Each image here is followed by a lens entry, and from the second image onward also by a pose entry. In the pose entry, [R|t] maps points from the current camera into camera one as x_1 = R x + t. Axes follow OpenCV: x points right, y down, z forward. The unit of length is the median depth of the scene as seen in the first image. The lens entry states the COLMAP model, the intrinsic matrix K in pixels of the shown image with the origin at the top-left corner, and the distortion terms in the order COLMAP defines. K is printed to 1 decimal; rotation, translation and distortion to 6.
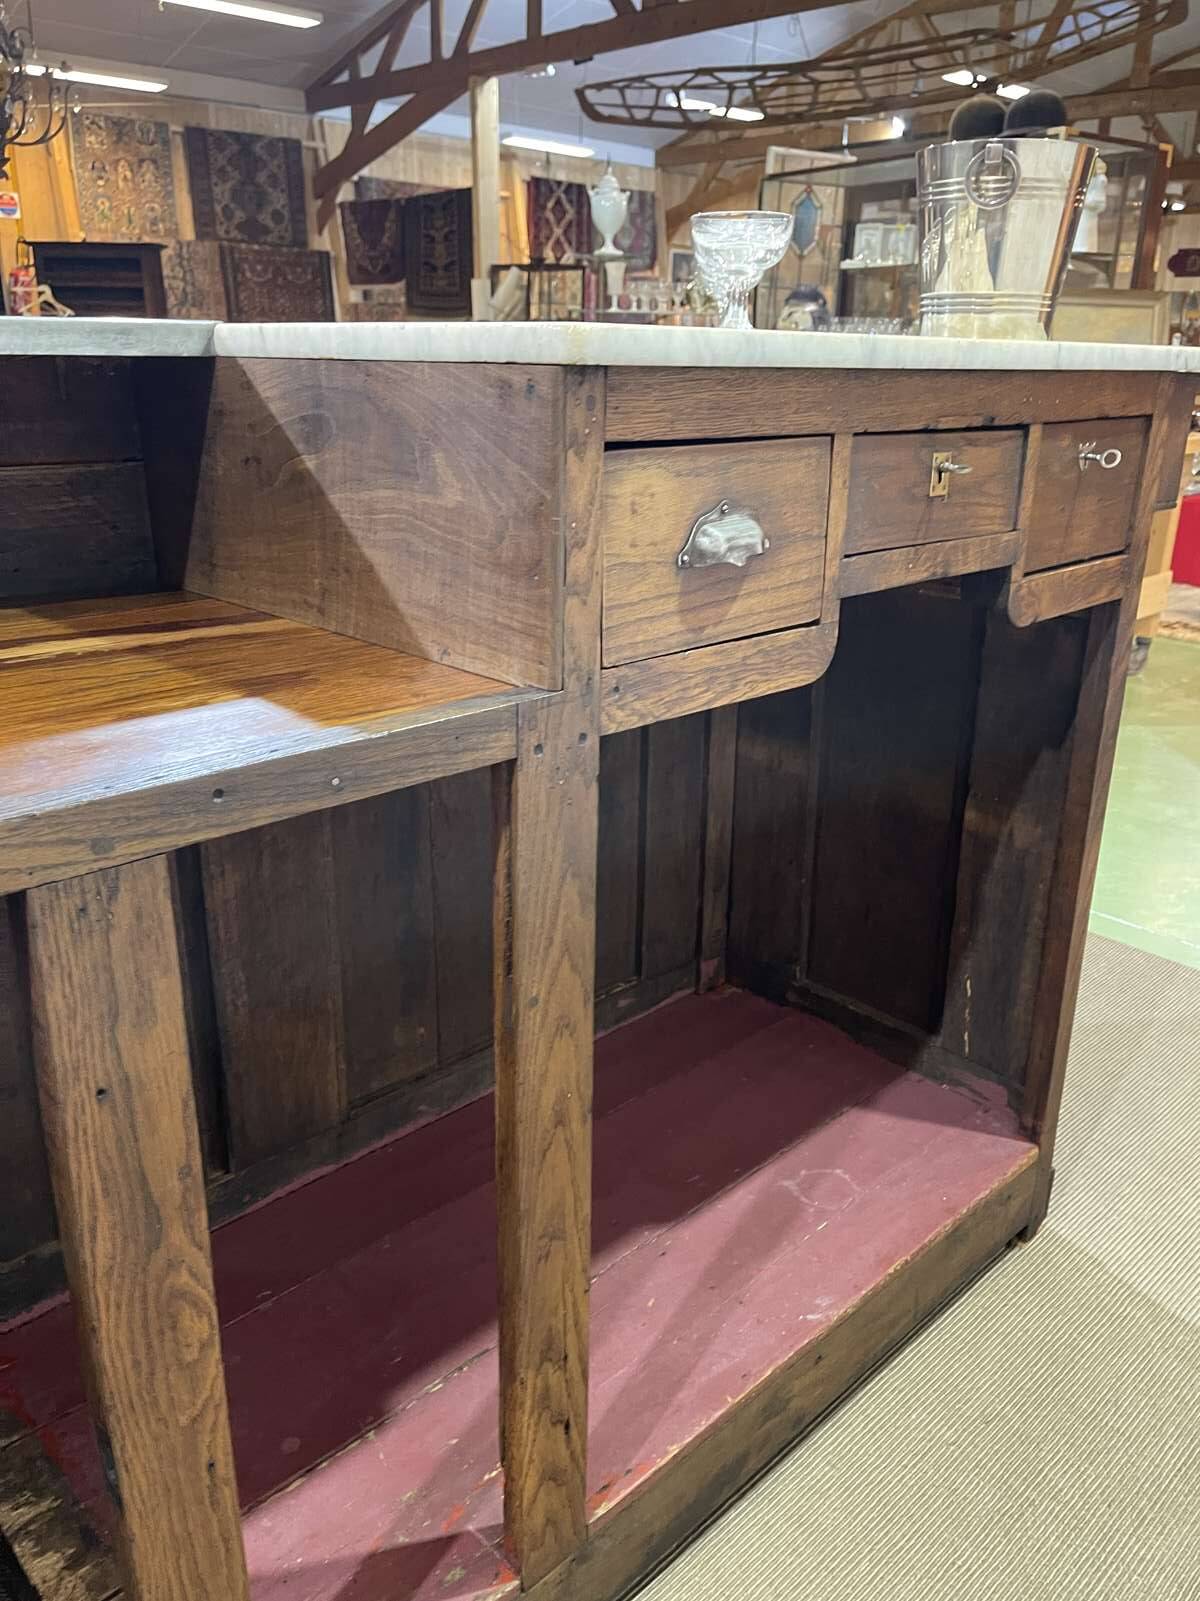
lens RADIAL K [[1239.1, 0, 600.0], [0, 1239.1, 800.5], [0, 0, 1]] dist [0.029460, -0.009424]
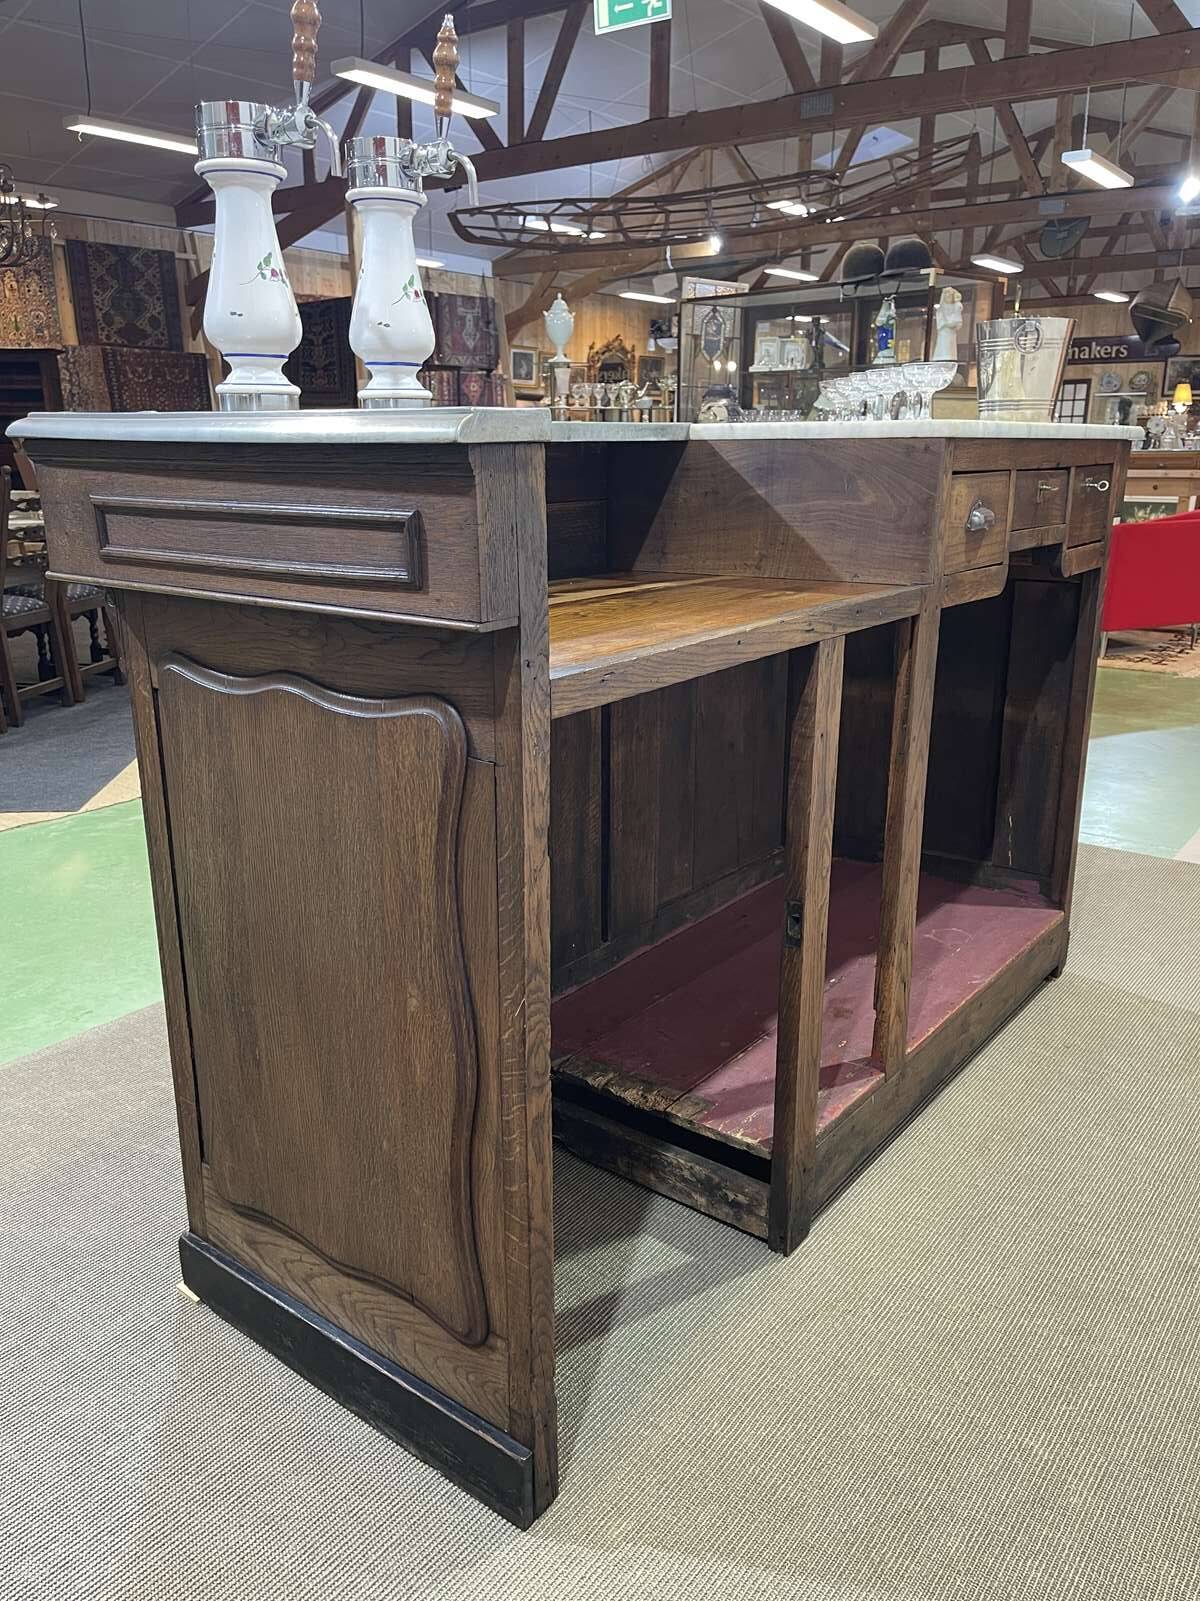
lens RADIAL K [[1234.5, 0, 593.1], [0, 1234.5, 807.6], [0, 0, 1]] dist [0.033480, -0.003028]
pose [[0.988213, -0.059721, 0.140956, -0.158269], [0.067963, 0.996204, -0.054398, 0.063282], [-0.137172, 0.063337, 0.988520, -0.174505]]
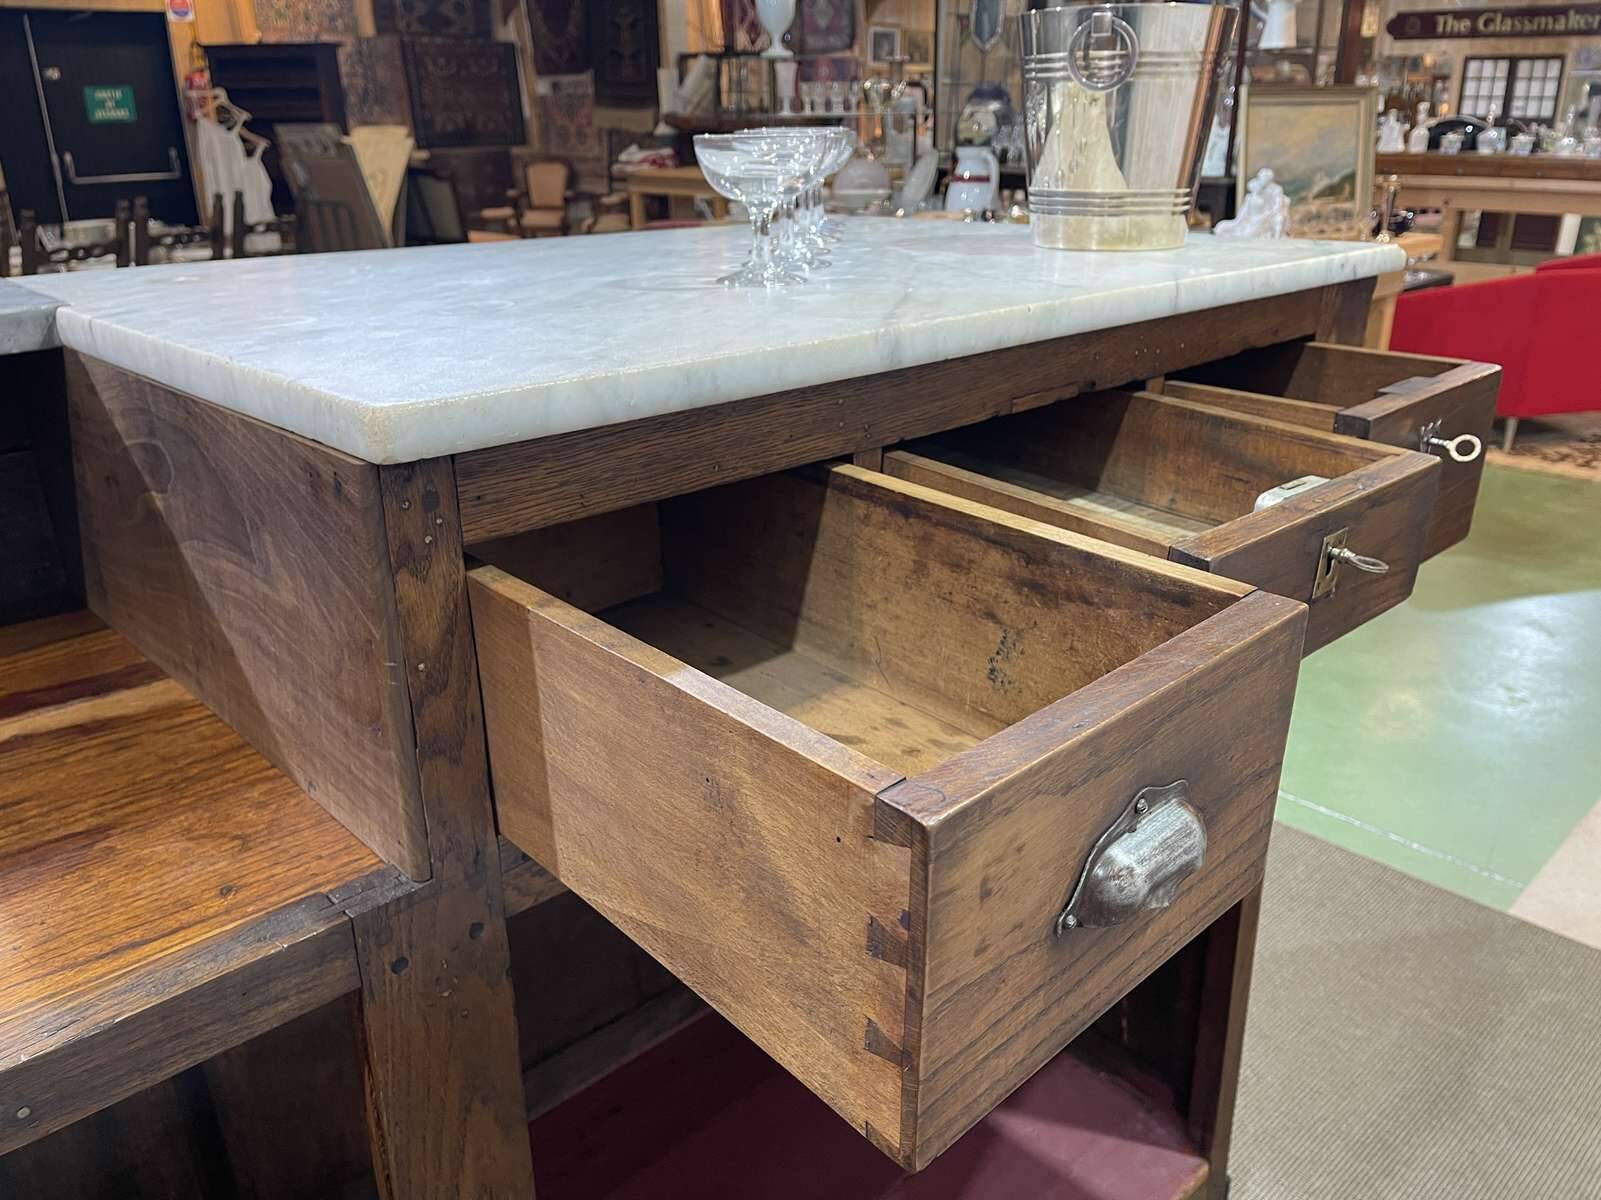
lens RADIAL K [[1239.7, 0, 804.9], [0, 1239.7, 605.5], [0, 0, 1]] dist [0.078806, -0.113054]
pose [[0.999673, -0.021281, -0.014194, 0.032462], [0.021556, 0.999576, 0.019575, -0.042308], [0.013771, -0.019874, 0.999708, 0.048525]]
